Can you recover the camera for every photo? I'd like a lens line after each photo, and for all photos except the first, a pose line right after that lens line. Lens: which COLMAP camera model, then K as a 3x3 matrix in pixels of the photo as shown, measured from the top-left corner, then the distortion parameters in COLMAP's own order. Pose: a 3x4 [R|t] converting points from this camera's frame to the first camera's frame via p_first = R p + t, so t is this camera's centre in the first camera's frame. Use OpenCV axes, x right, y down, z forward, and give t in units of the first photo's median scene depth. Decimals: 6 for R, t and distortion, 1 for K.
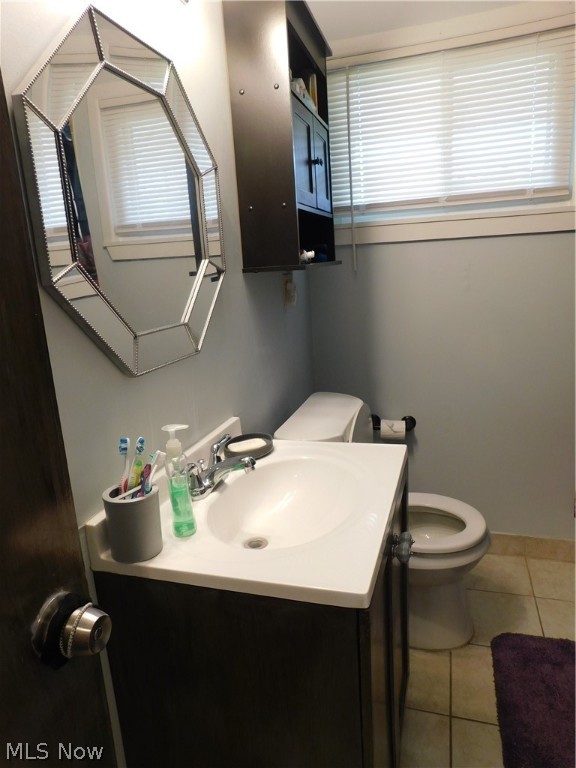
lens RADIAL K [[513.3, 0, 288.0], [0, 513.3, 384.0], [0, 0, 1]] dist [-0.063465, 0.050390]
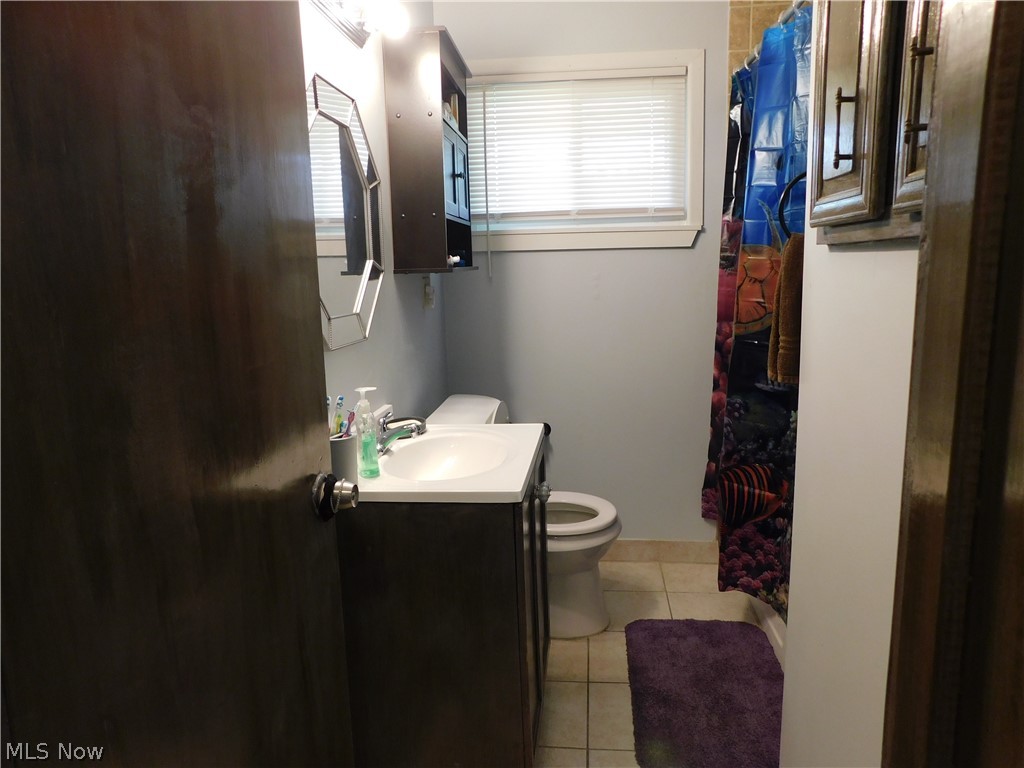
lens RADIAL K [[687.2, 0, 544.3], [0, 687.2, 382.2], [0, 0, 1]] dist [-0.093043, 0.000047]
pose [[0.972354, 0.002343, 0.233500, -0.097976], [0.015120, 0.997220, -0.072968, 0.104046], [-0.233022, 0.074481, 0.969615, -0.388700]]
